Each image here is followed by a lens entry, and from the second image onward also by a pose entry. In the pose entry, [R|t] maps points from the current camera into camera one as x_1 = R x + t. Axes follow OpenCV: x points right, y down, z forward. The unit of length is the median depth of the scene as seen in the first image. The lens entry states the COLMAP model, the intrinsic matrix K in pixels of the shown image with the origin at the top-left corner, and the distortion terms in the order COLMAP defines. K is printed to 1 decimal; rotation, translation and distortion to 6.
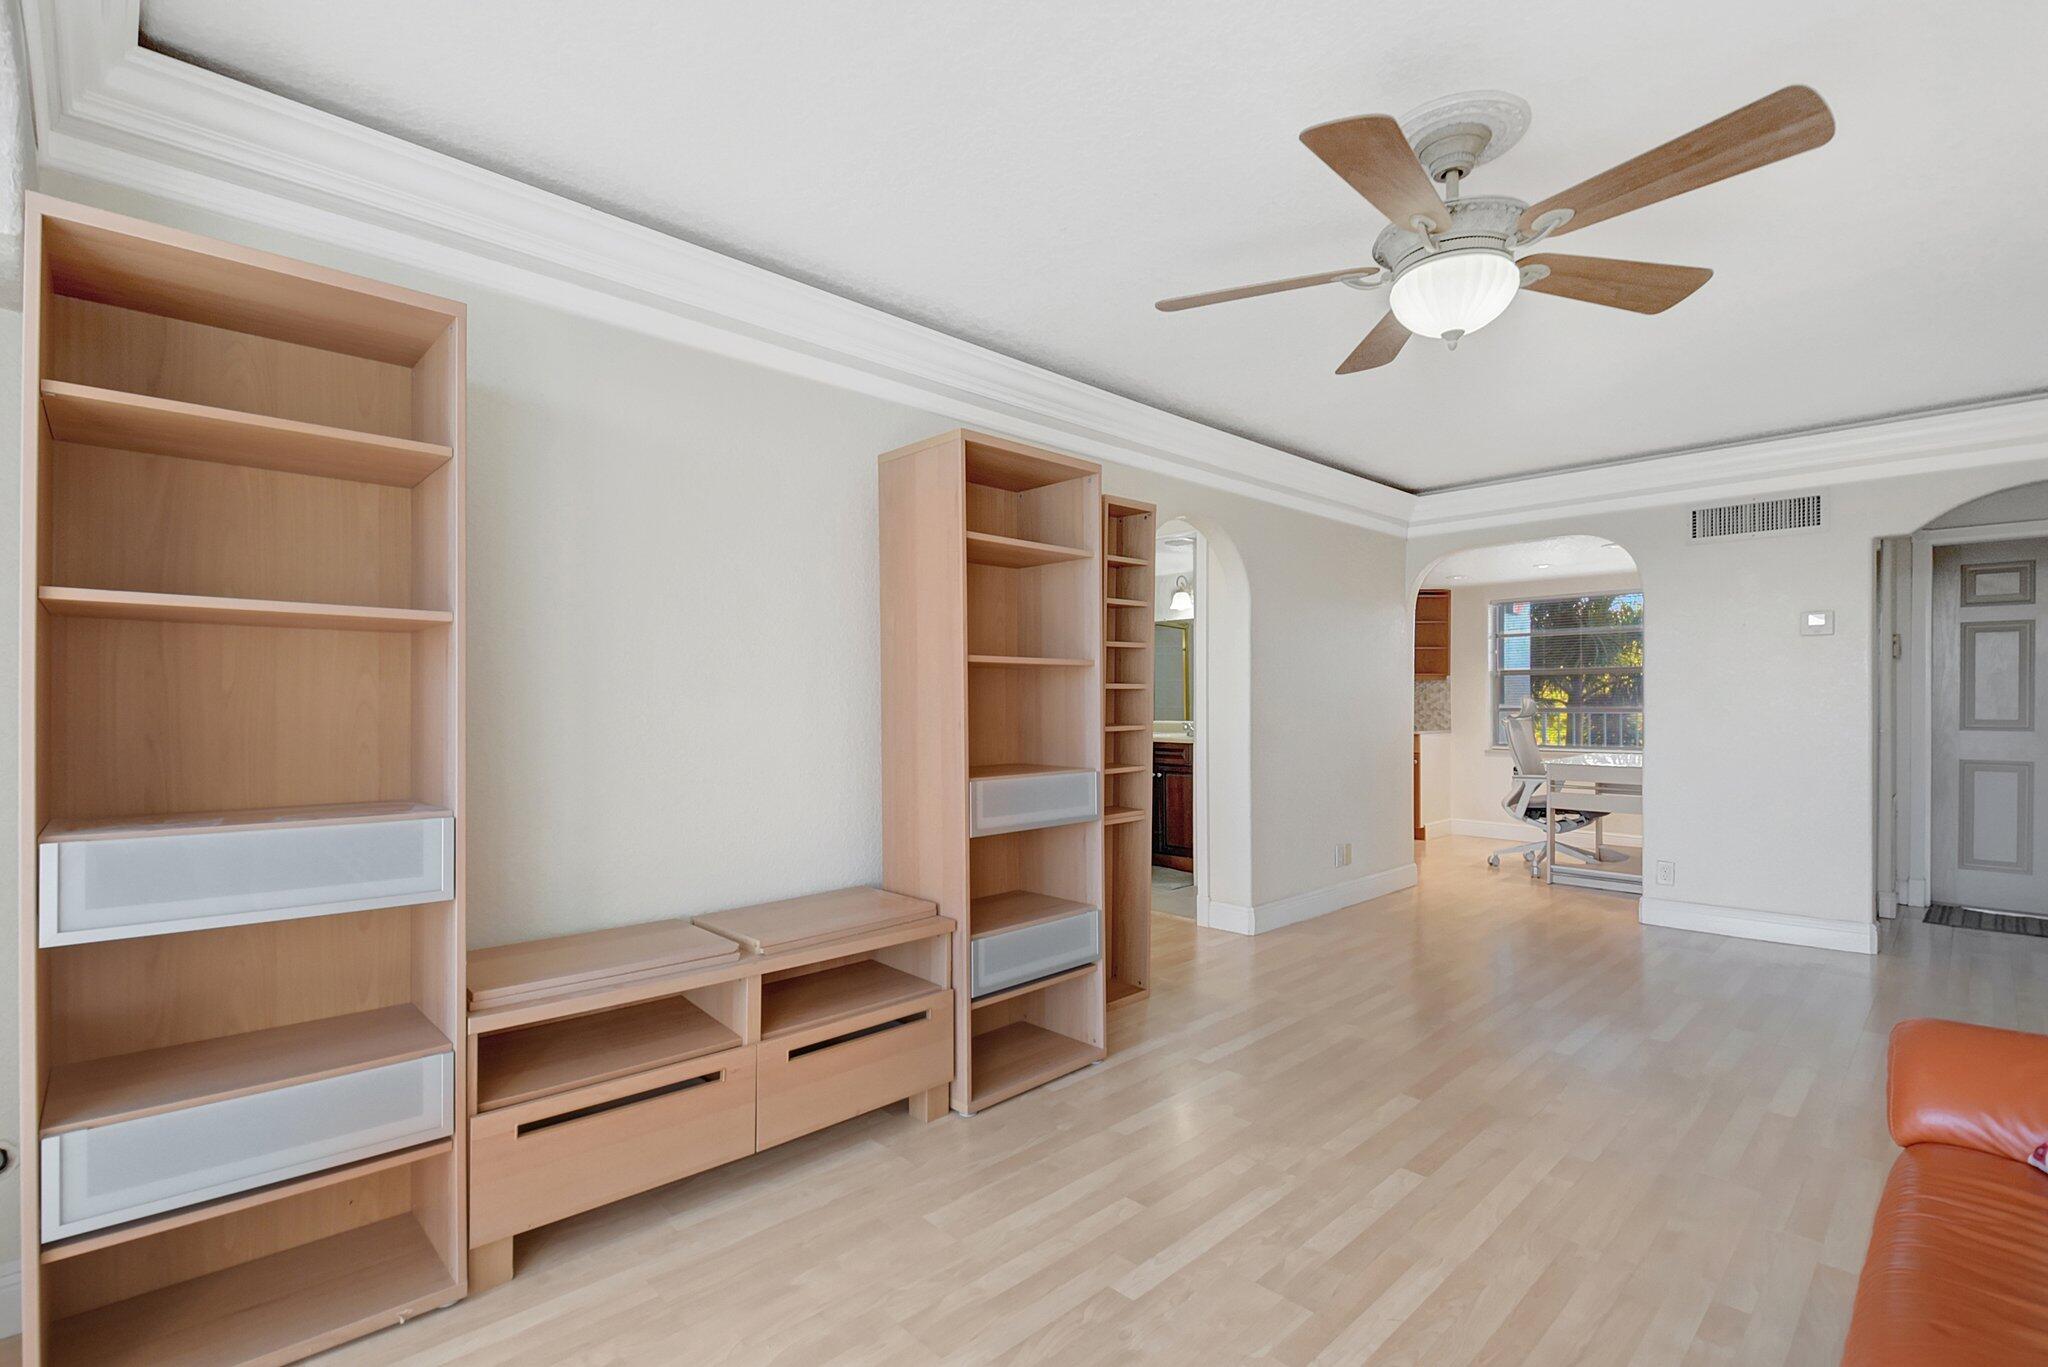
lens RADIAL K [[914.8, 0, 1027.4], [0, 914.8, 711.8], [0, 0, 1]] dist [0.038898, -0.026794]
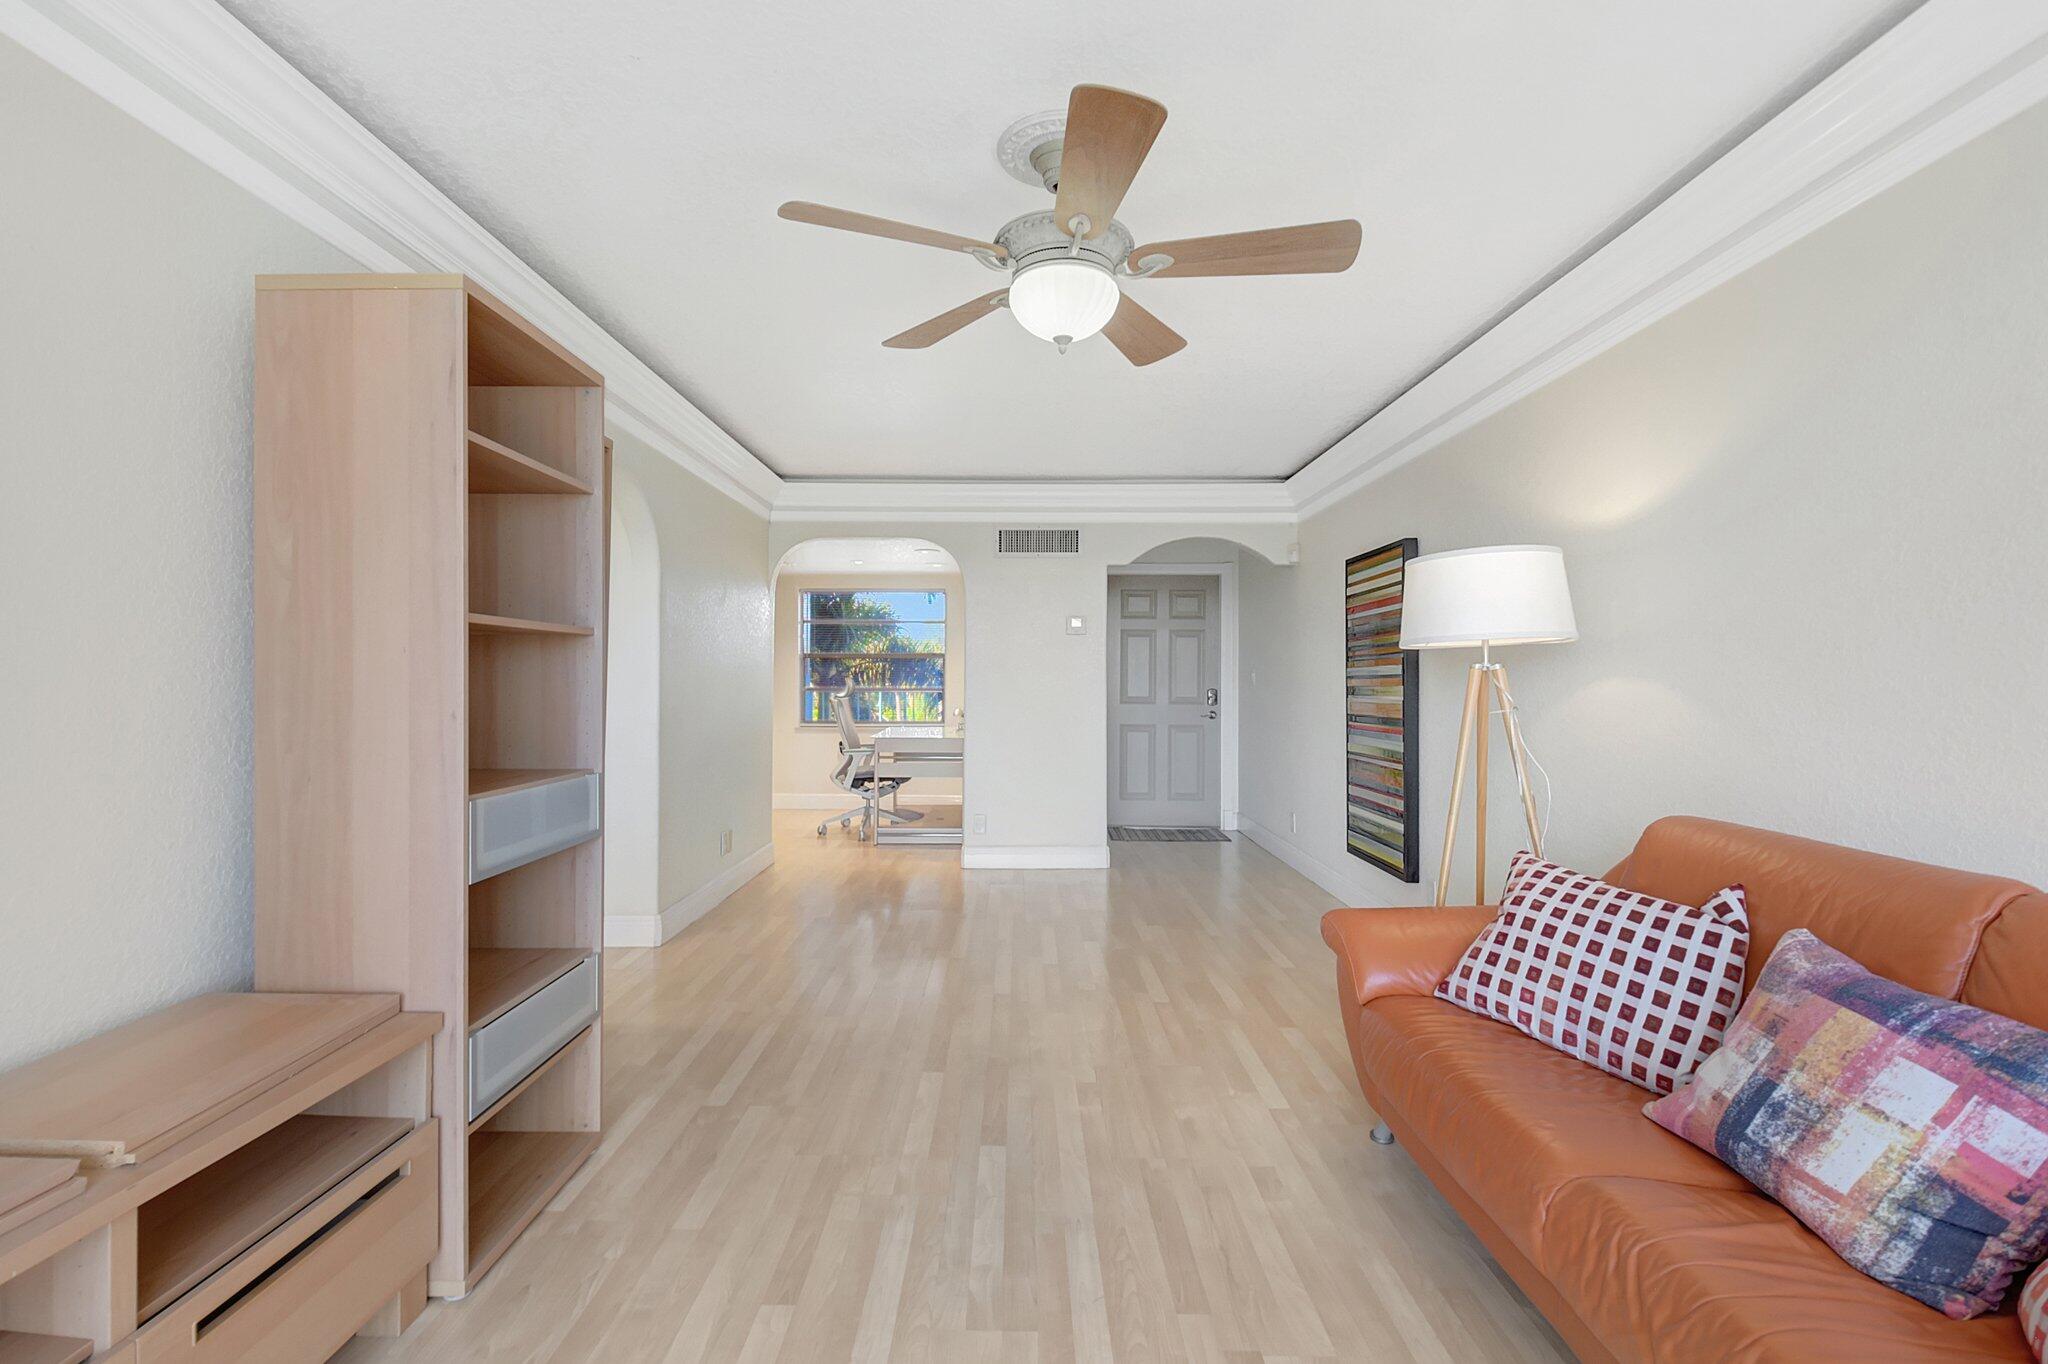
lens RADIAL K [[912.1, 0, 994.0], [0, 912.1, 683.0], [0, 0, 1]] dist [0.034969, -0.026946]
pose [[0.711221, 0.003515, 0.702960, -0.228880], [0.002890, 0.999964, -0.007923, -0.003380], [-0.702963, 0.007667, 0.711185, 0.212917]]
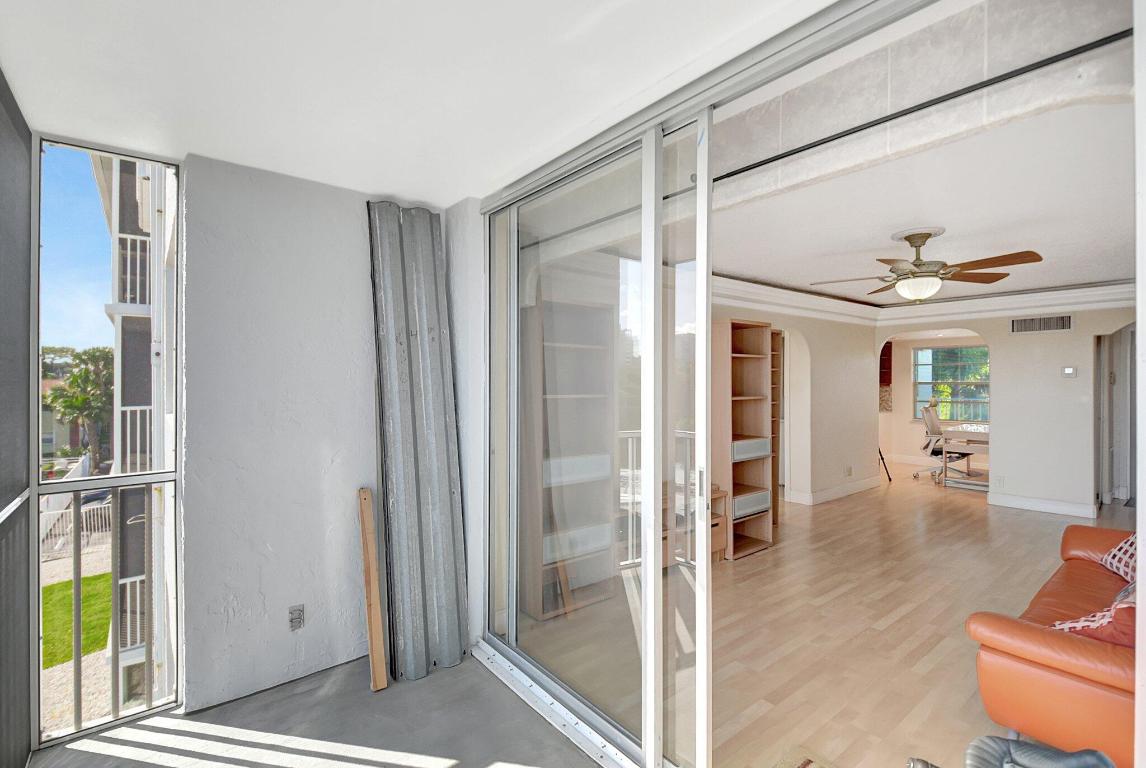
lens RADIAL K [[519.0, 0, 567.1], [0, 519.0, 380.9], [0, 0, 1]] dist [-0.014813, -0.000339]
pose [[0.994270, 0.004137, -0.106820, -0.346871], [-0.005263, 0.999934, -0.010259, -0.081093], [0.106770, 0.010762, 0.994225, -0.551101]]
